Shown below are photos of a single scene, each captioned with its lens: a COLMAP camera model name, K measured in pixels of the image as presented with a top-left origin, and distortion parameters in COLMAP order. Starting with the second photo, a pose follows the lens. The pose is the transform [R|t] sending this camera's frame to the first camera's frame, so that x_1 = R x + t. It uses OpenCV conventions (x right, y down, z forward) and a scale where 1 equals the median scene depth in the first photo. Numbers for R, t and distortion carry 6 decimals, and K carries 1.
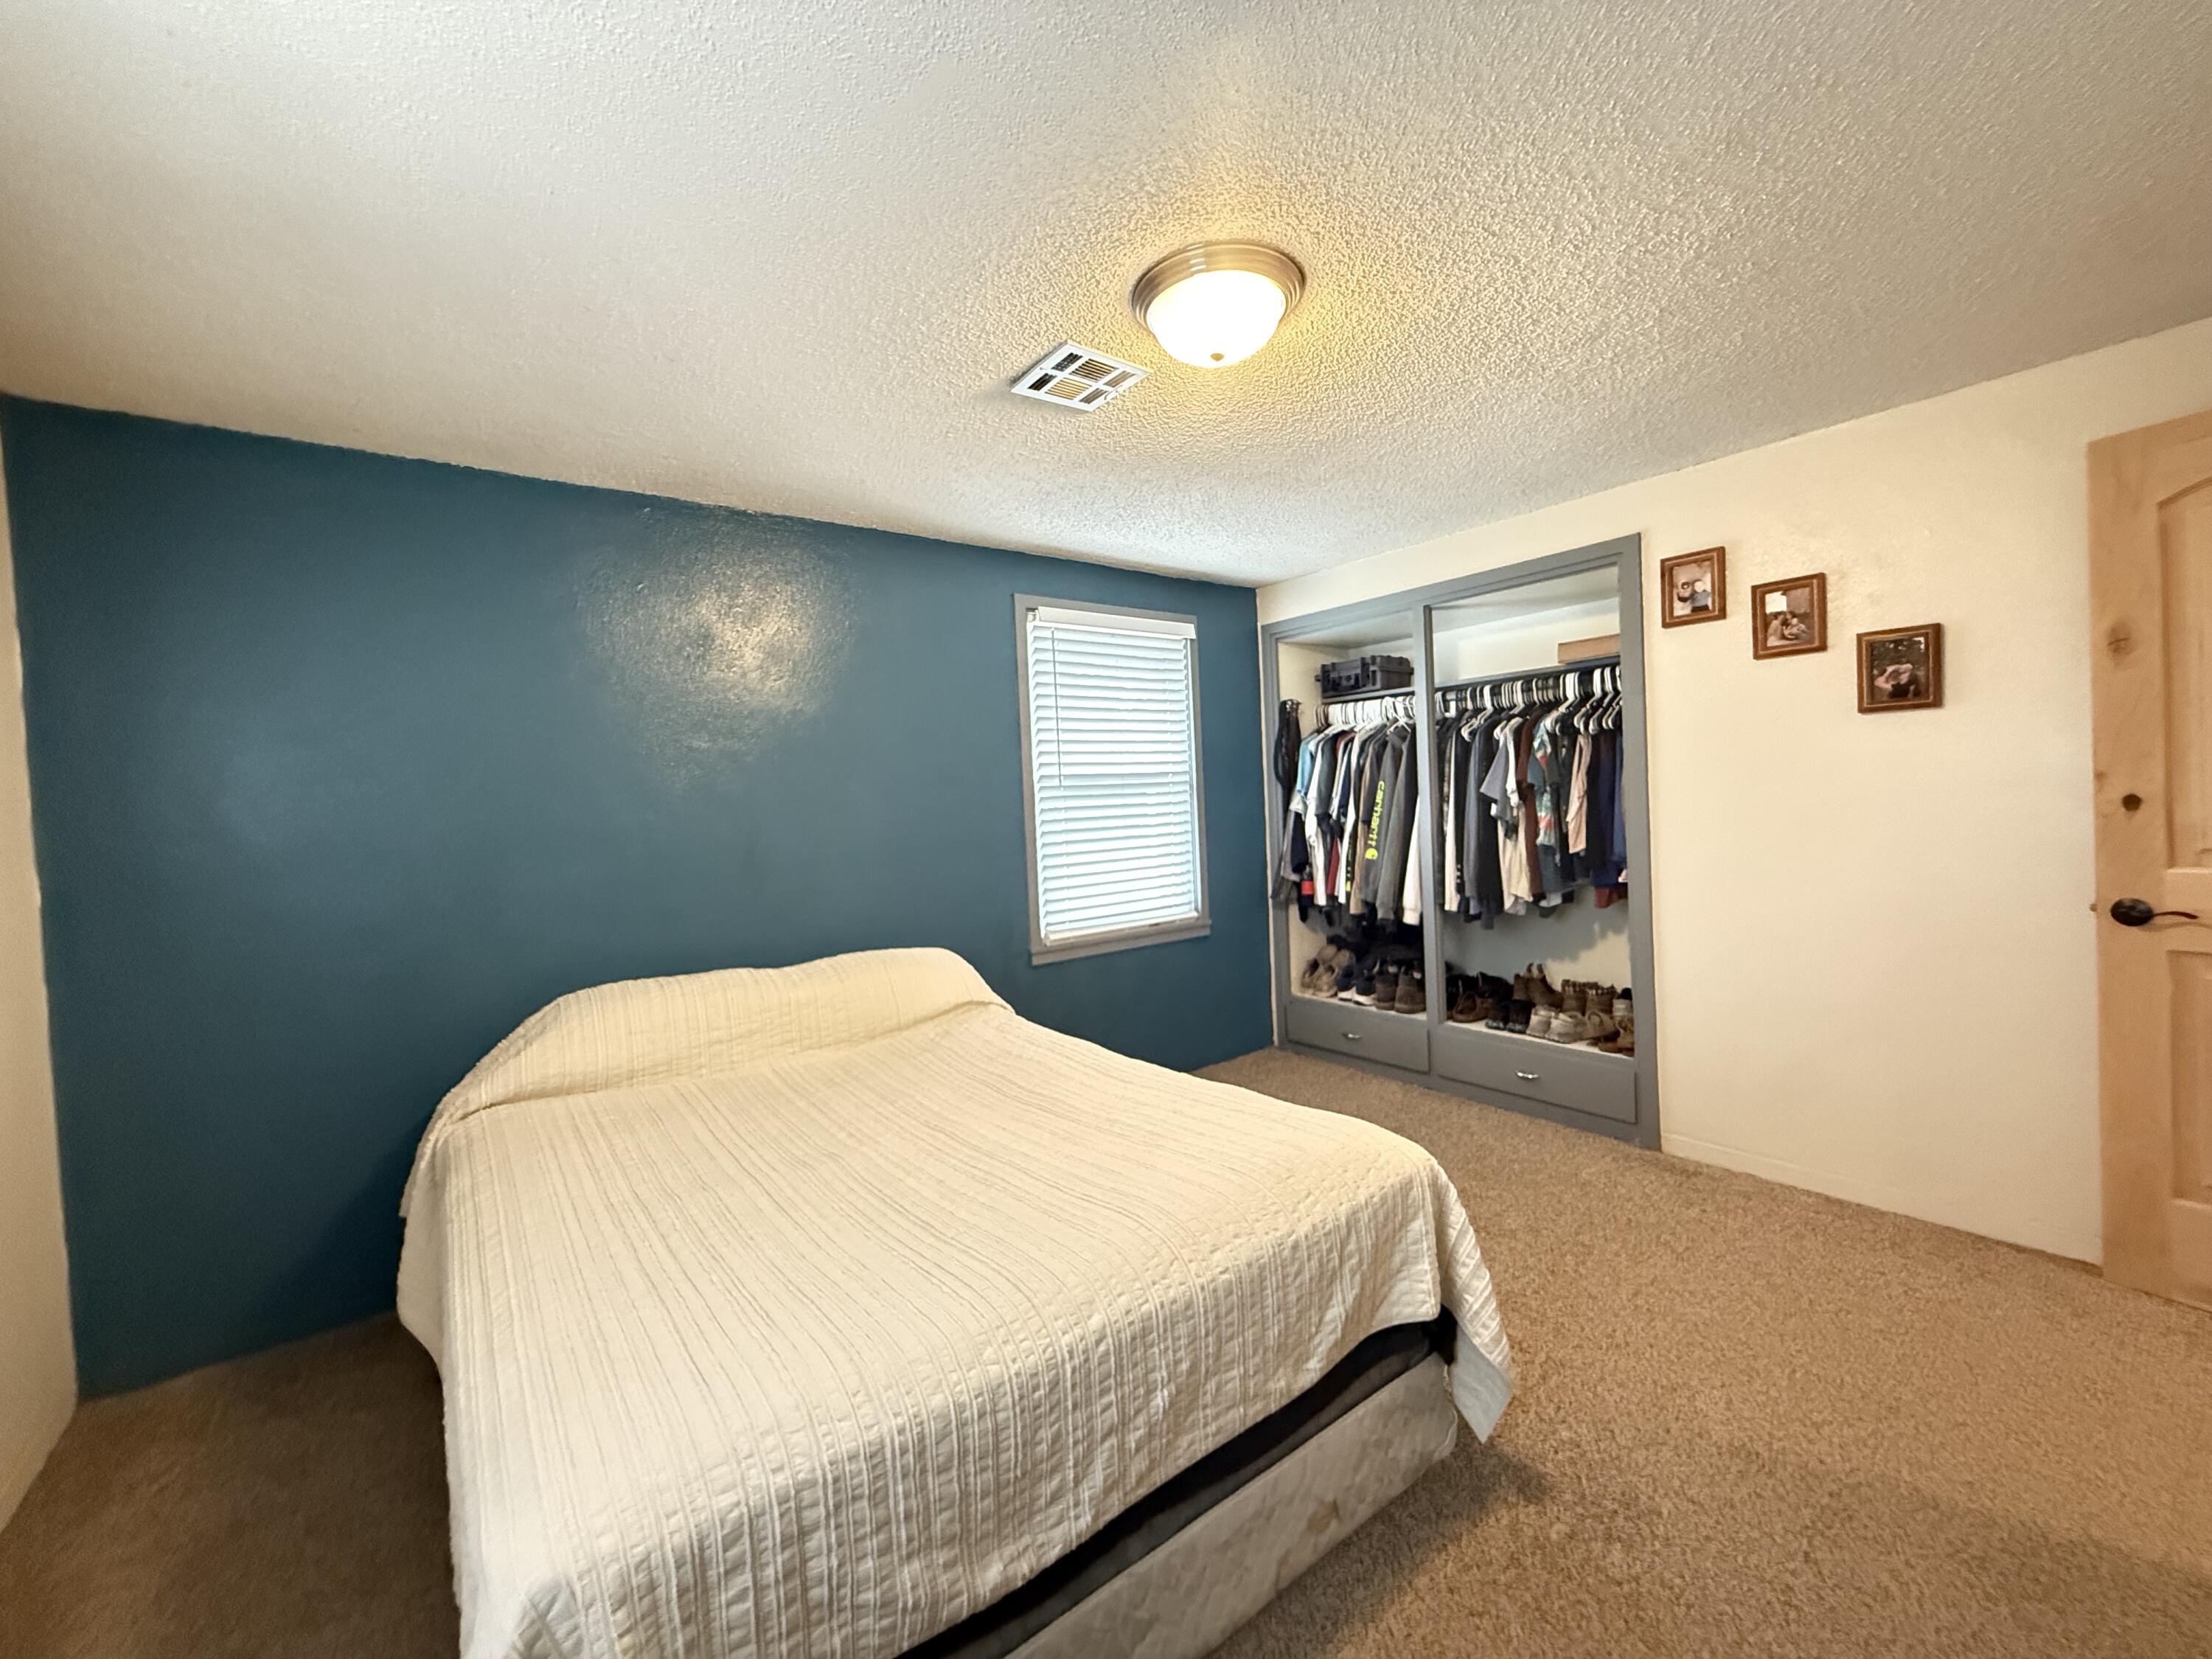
lens RADIAL K [[879.8, 0, 1101.2], [0, 879.8, 825.7], [0, 0, 1]] dist [-0.002196, -0.000129]
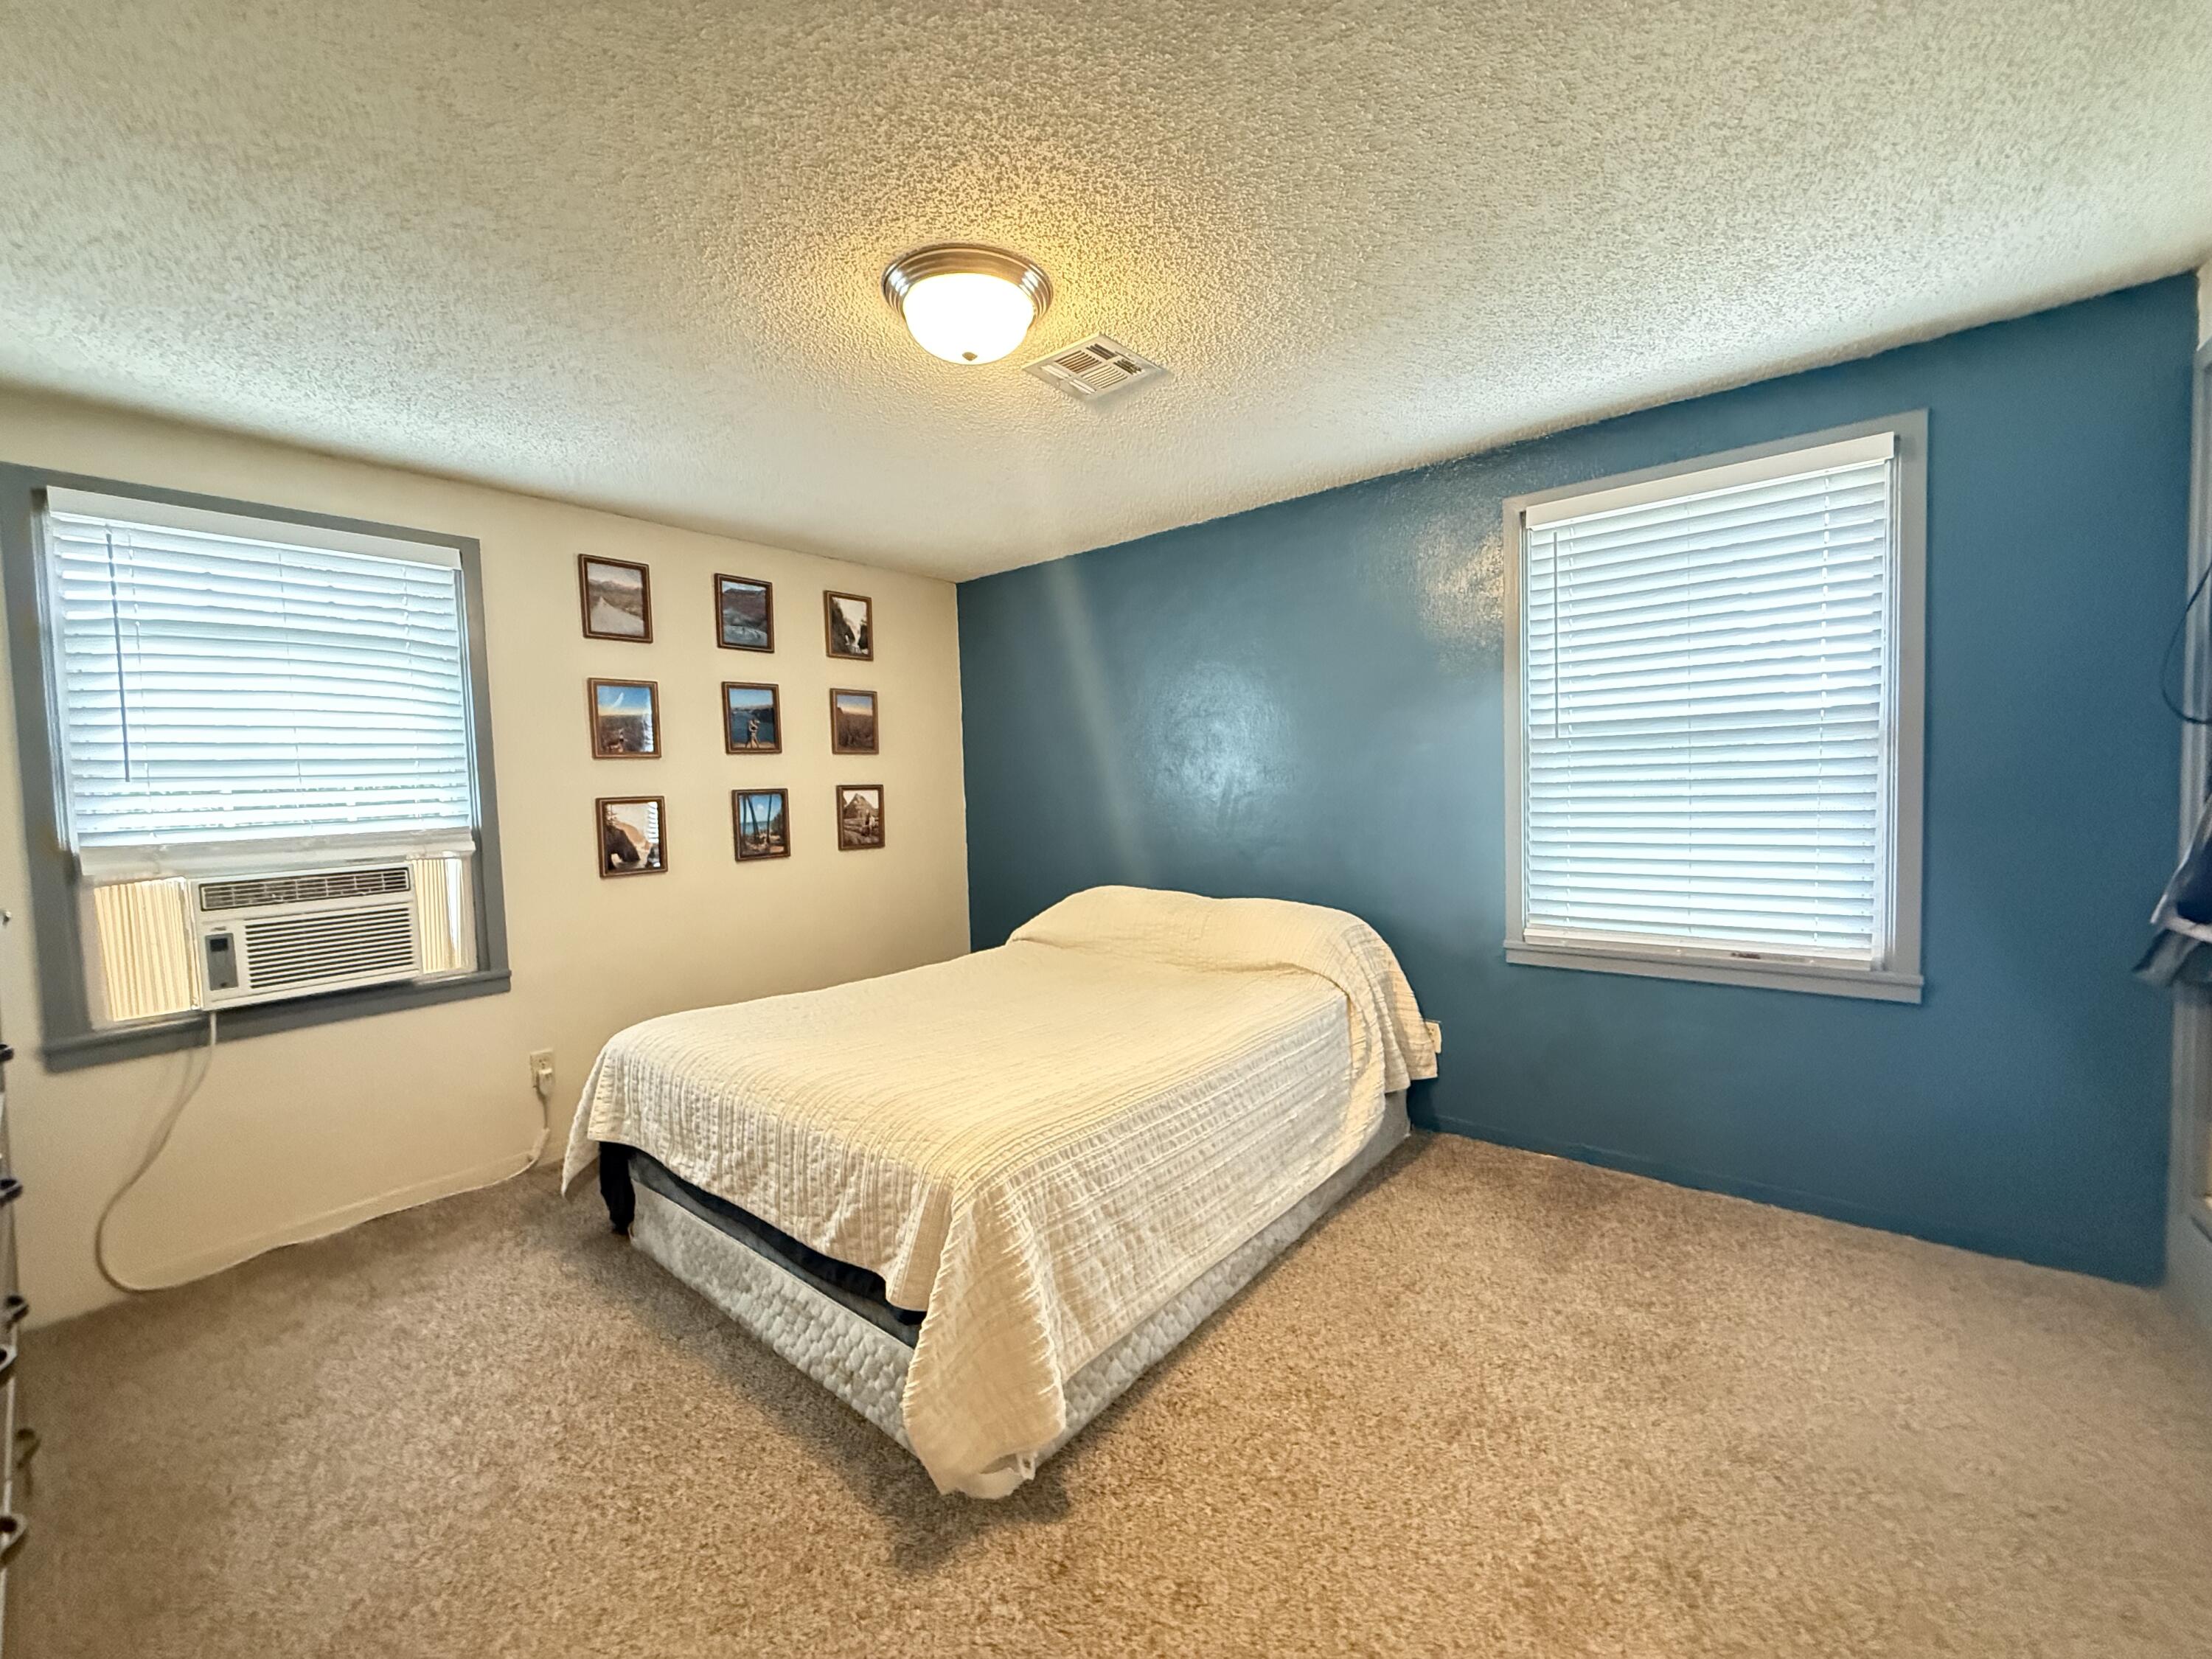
lens RADIAL K [[879.8, 0, 1101.2], [0, 879.8, 825.7], [0, 0, 1]] dist [-0.002196, -0.000129]
pose [[0.234835, 0.085887, -0.968234, 0.778087], [-0.004718, 0.996178, 0.087221, -0.045417], [0.972024, -0.015915, 0.234342, 0.571275]]
